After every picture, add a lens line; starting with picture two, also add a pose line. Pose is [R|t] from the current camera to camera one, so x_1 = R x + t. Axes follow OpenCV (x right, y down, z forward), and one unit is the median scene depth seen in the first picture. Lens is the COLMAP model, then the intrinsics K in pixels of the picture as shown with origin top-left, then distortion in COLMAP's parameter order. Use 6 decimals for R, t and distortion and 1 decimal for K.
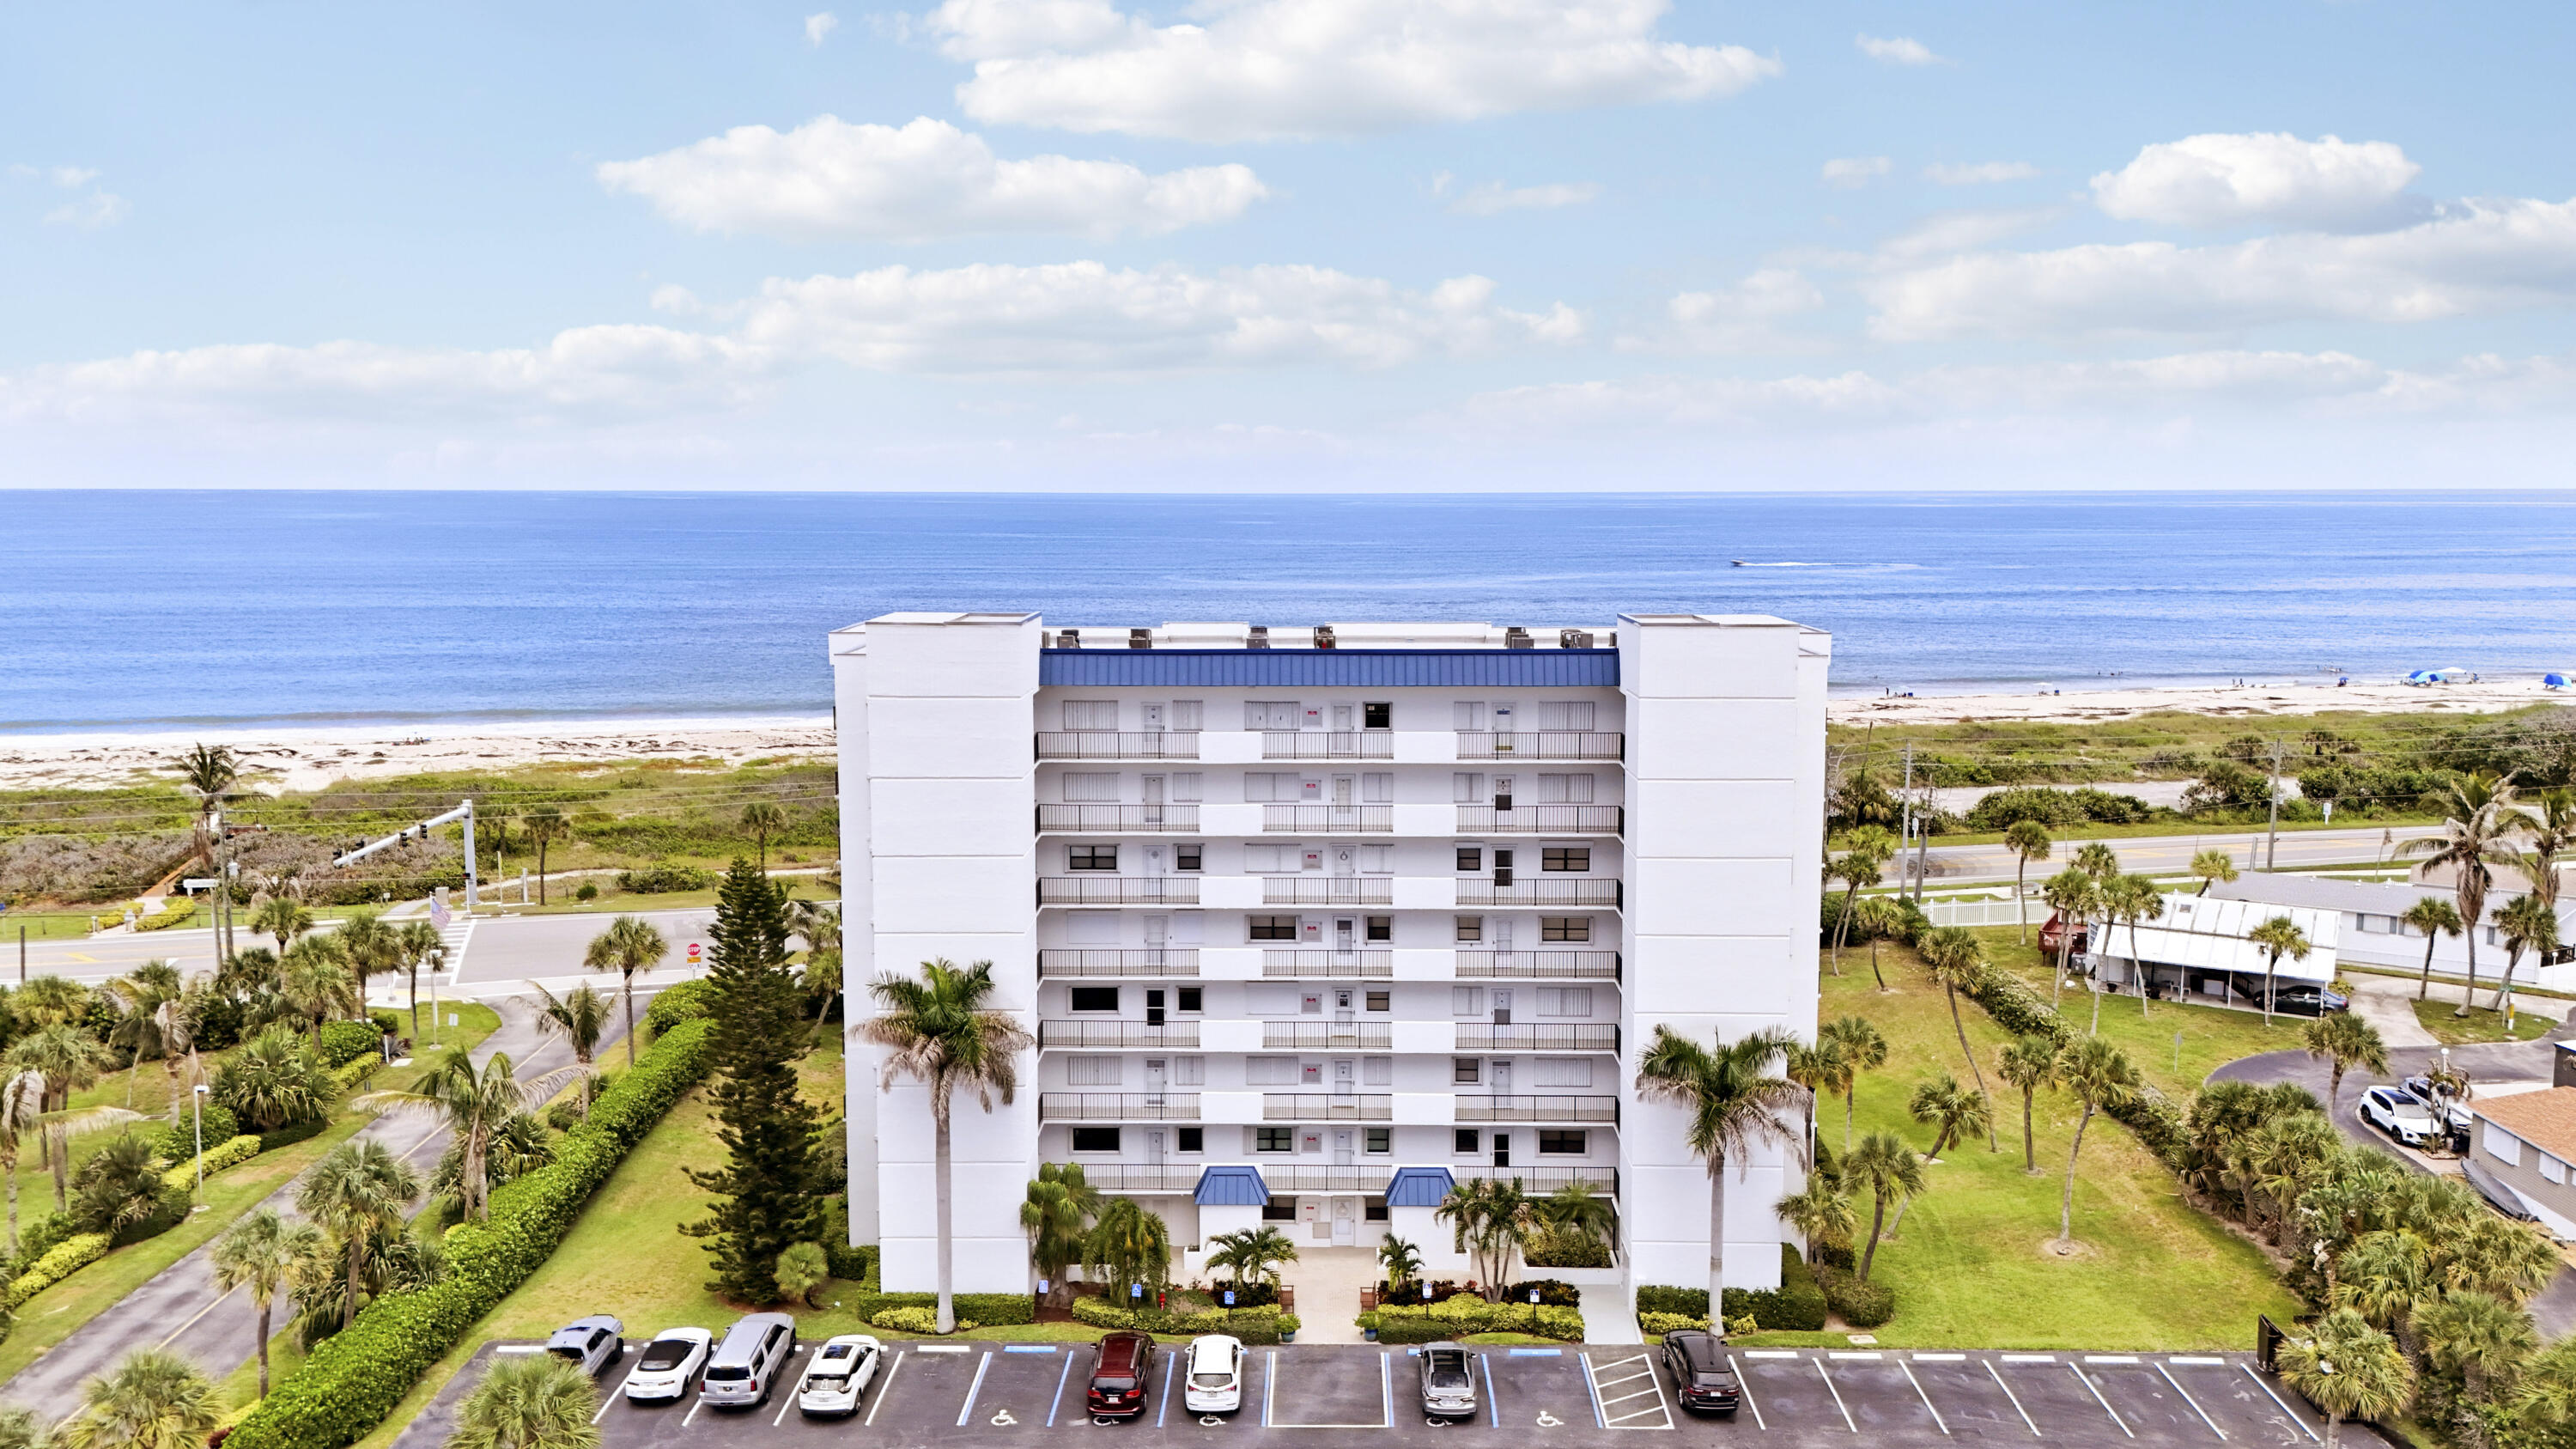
lens RADIAL K [[1928.9, 0, 1297.2], [0, 1928.9, 715.6], [0, 0, 1]] dist [0.073945, -0.058078]
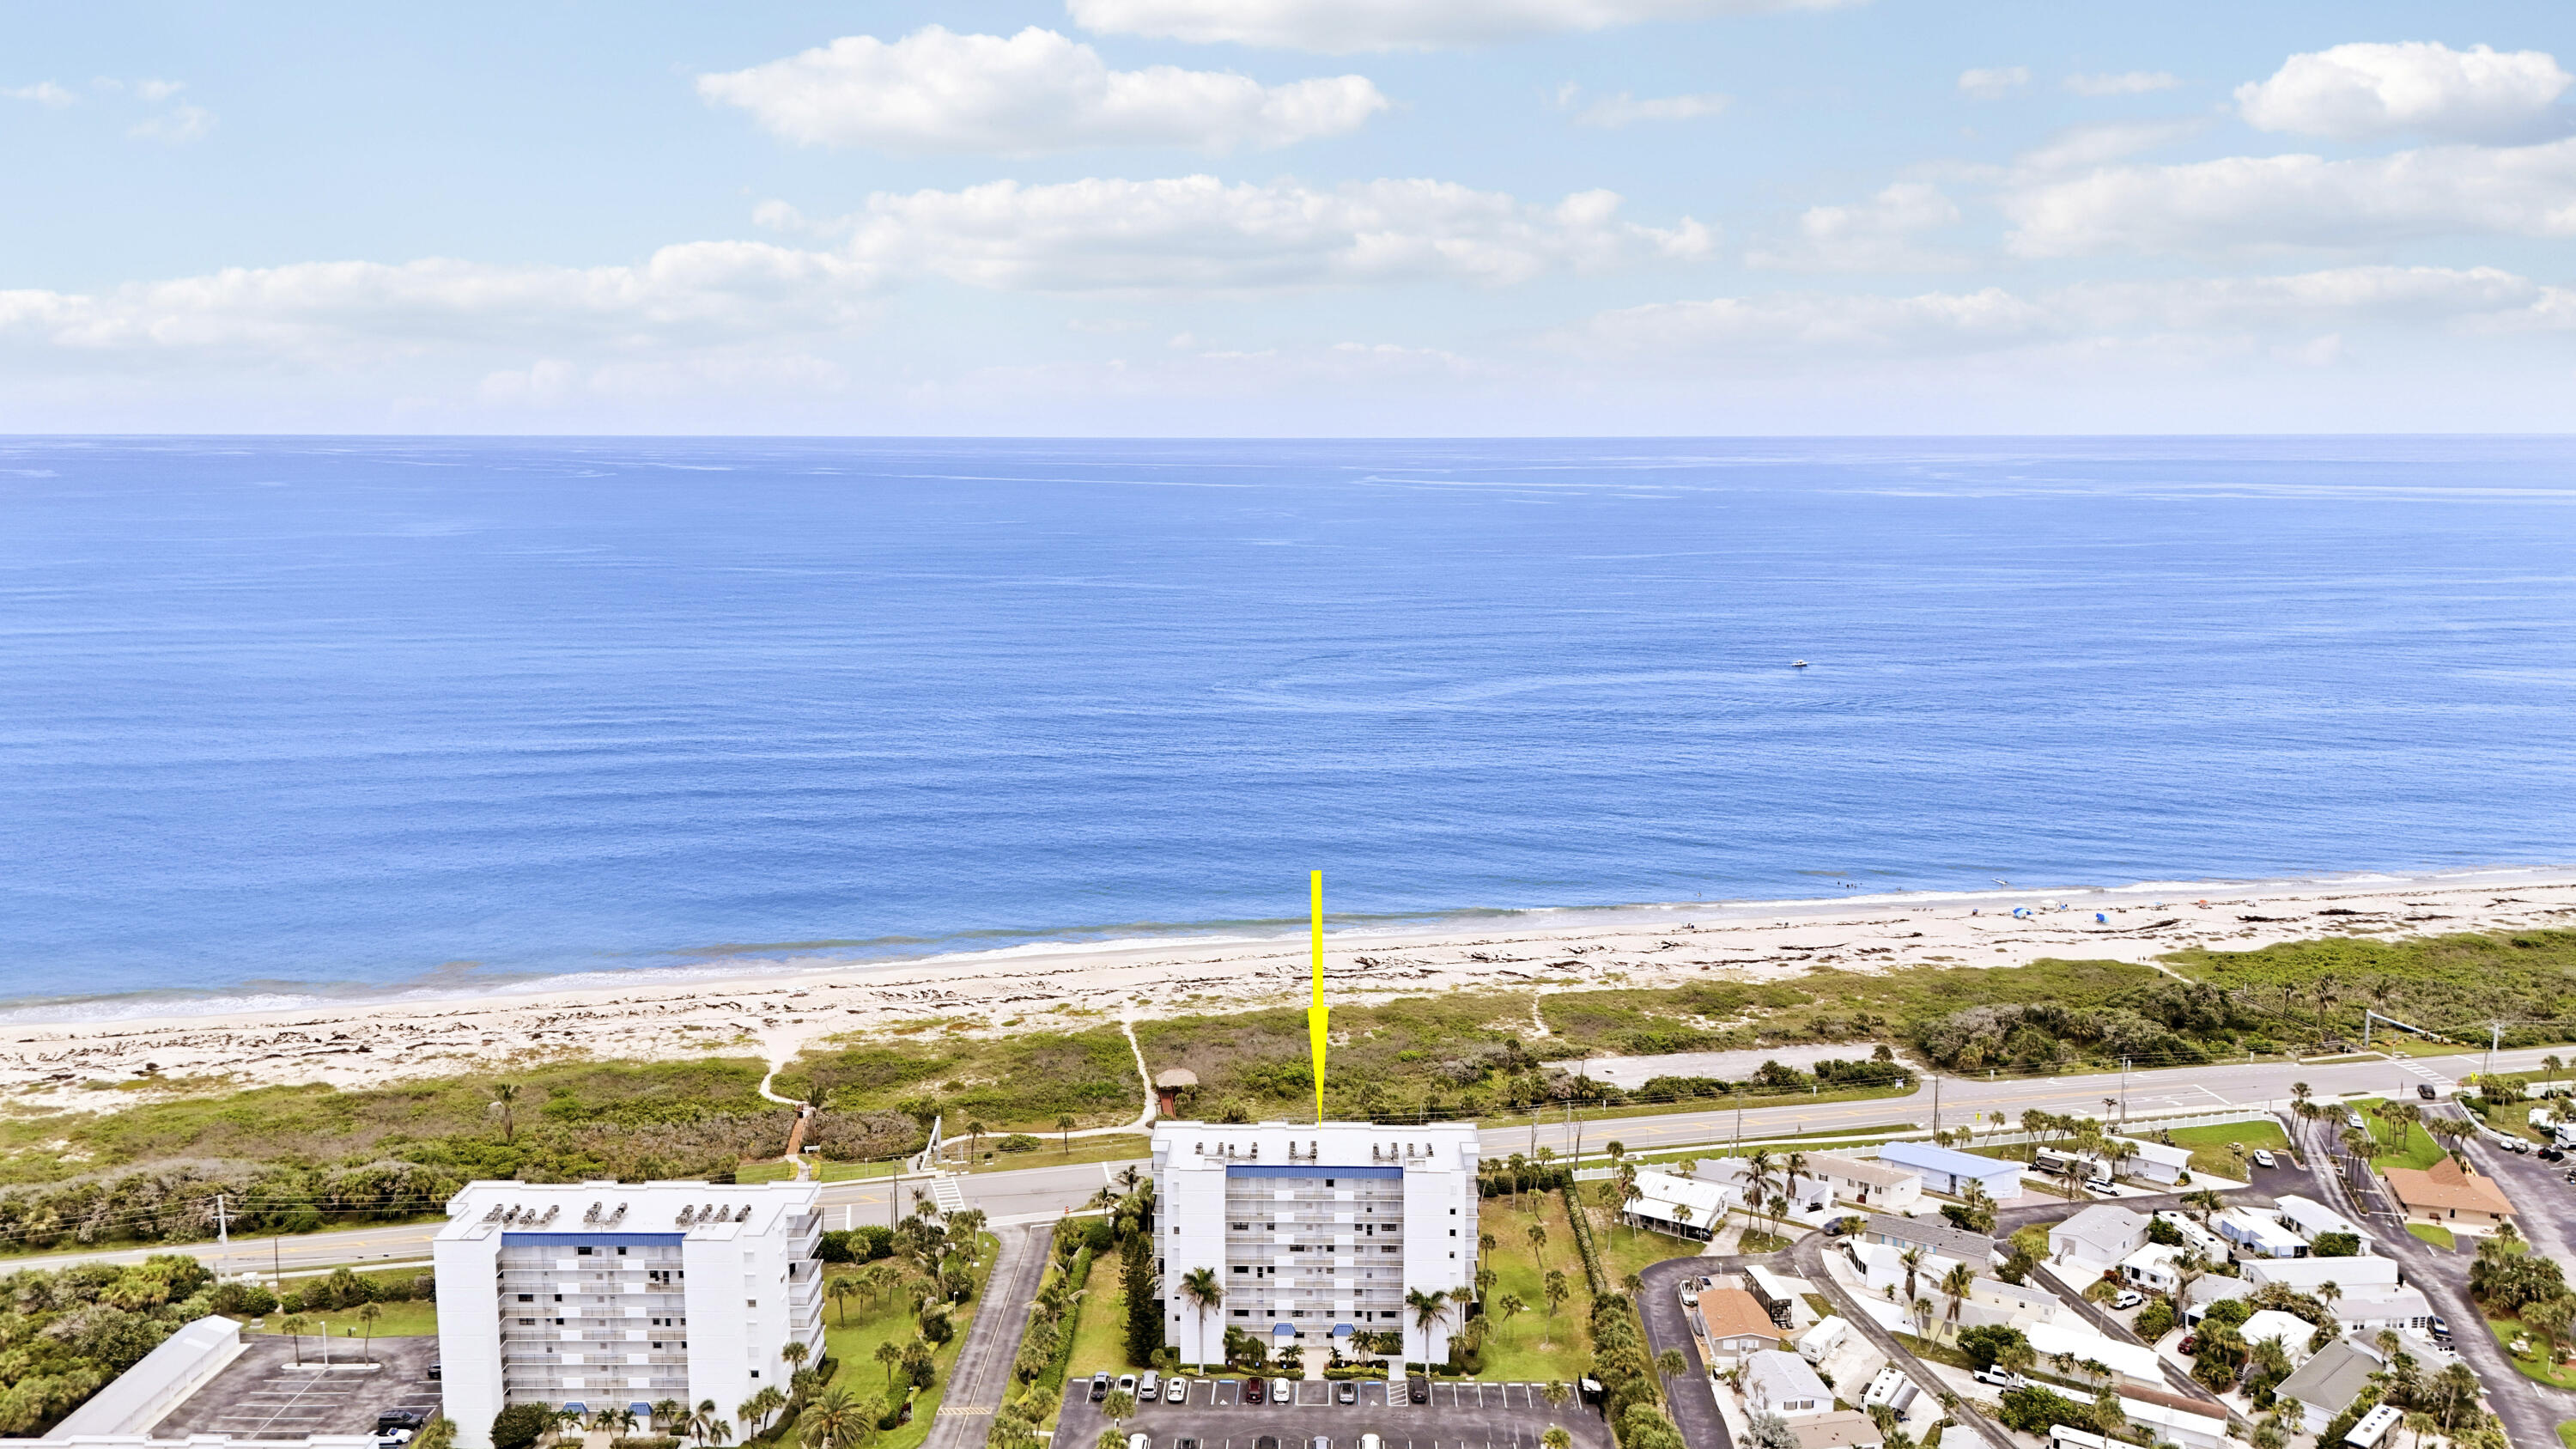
lens RADIAL K [[1940.8, 0, 1284.9], [0, 1940.8, 752.7], [0, 0, 1]] dist [0.073610, -0.070664]
pose [[0.999959, 0.001559, -0.008911, -0.005951], [-0.001073, 0.998524, 0.054310, -0.938055], [0.008983, -0.054298, 0.998484, -2.307130]]
